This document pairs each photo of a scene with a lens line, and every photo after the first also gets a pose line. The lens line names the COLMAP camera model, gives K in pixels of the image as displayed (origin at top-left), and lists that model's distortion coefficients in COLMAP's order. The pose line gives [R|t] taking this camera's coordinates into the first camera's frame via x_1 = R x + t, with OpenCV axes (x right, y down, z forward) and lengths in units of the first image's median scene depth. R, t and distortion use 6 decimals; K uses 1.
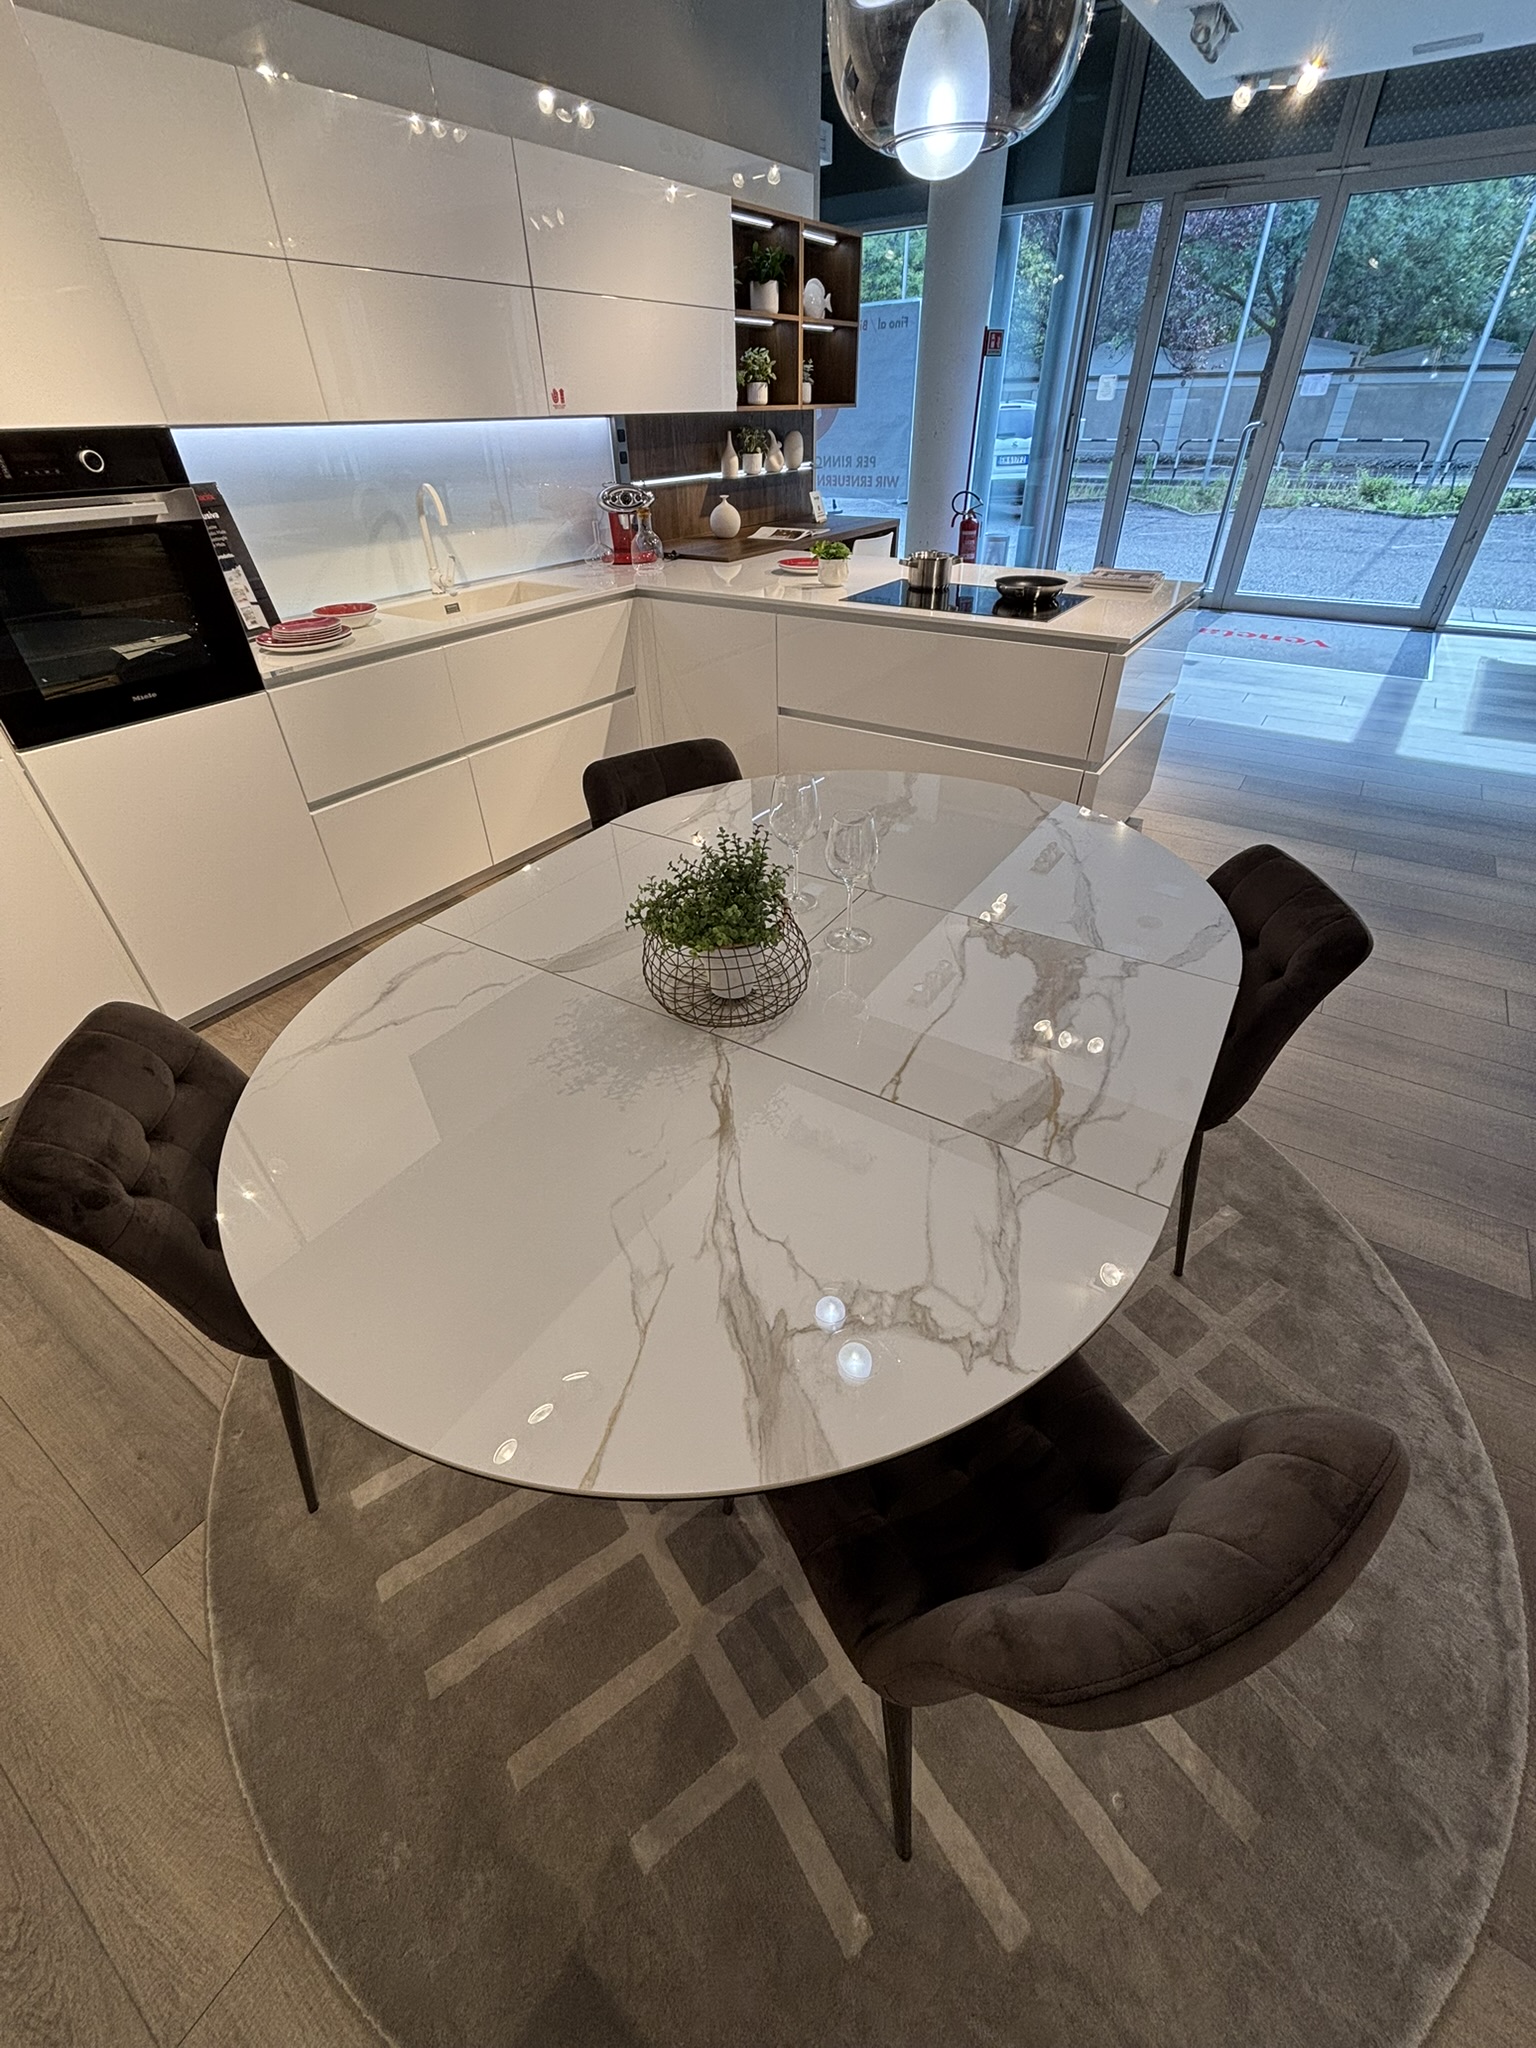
lens RADIAL K [[822.6, 0, 764.7], [0, 822.6, 1018.7], [0, 0, 1]] dist [-0.000618, -0.000308]
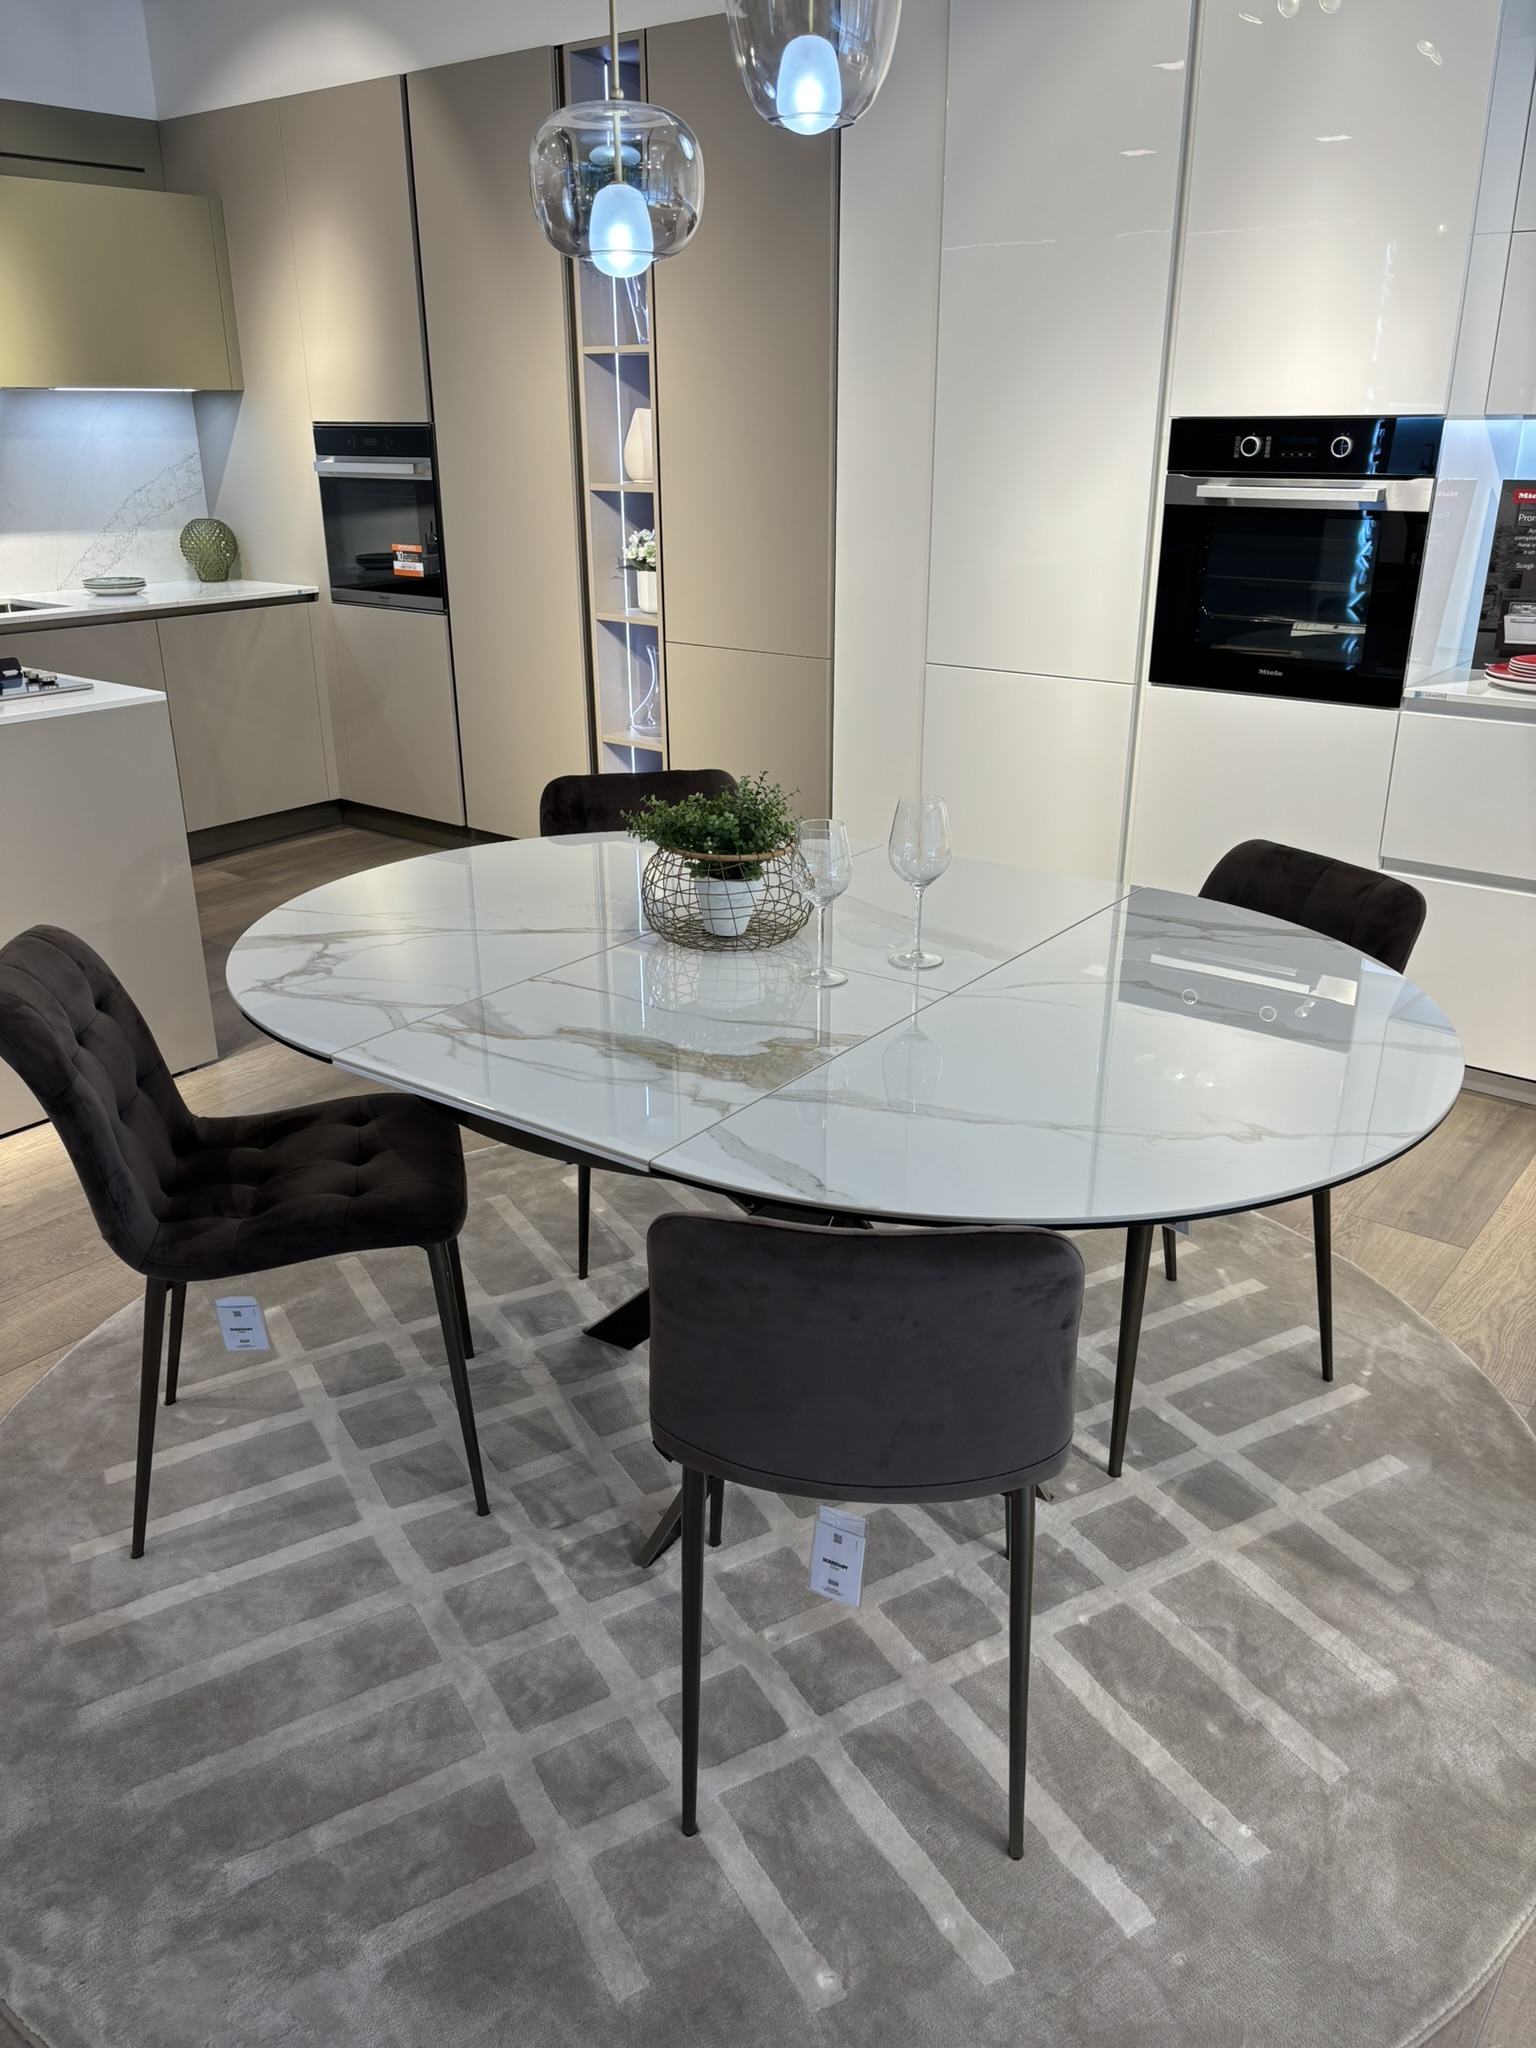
lens RADIAL K [[1508.9, 0, 768.0], [0, 1508.9, 1024.0], [0, 0, 1]] dist [0.006242, 0.002505]
pose [[-0.060603, 0.387184, -0.920009, 1.310599], [-0.591003, 0.728855, 0.345668, -0.479470], [0.804390, 0.564676, 0.184656, 0.615507]]
